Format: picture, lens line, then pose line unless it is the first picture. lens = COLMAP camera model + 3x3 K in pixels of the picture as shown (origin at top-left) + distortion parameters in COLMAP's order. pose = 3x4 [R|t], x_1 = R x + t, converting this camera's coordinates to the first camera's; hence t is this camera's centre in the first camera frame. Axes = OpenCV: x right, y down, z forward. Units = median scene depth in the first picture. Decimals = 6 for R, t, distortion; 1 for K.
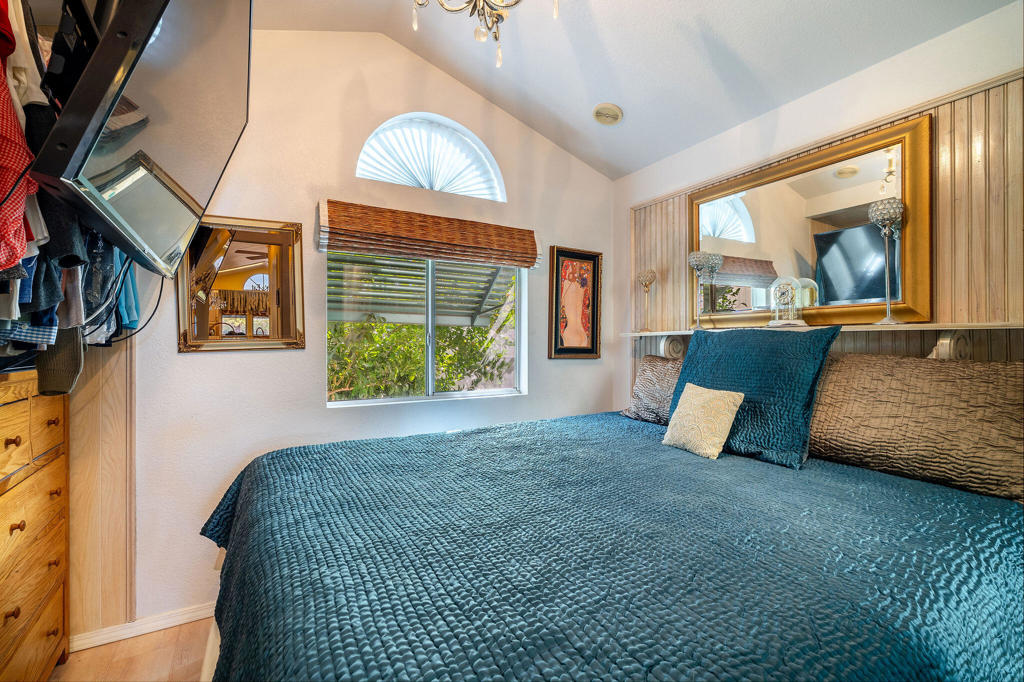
lens RADIAL K [[459.2, 0, 514.1], [0, 459.2, 342.8], [0, 0, 1]] dist [-0.004146, 0.000566]
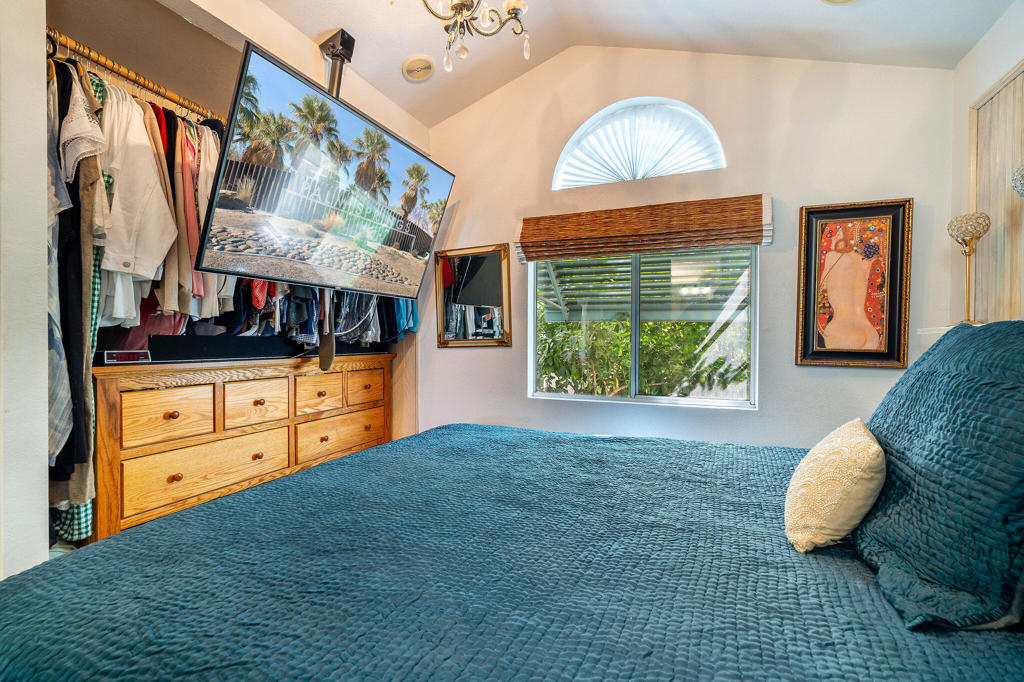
lens RADIAL K [[459.2, 0, 517.1], [0, 459.2, 345.2], [0, 0, 1]] dist [-0.004146, 0.000566]
pose [[0.601003, 0.012887, -0.799143, 0.407989], [-0.001811, 0.999889, 0.014761, -0.006772], [0.799244, -0.007424, 0.600960, 0.226436]]
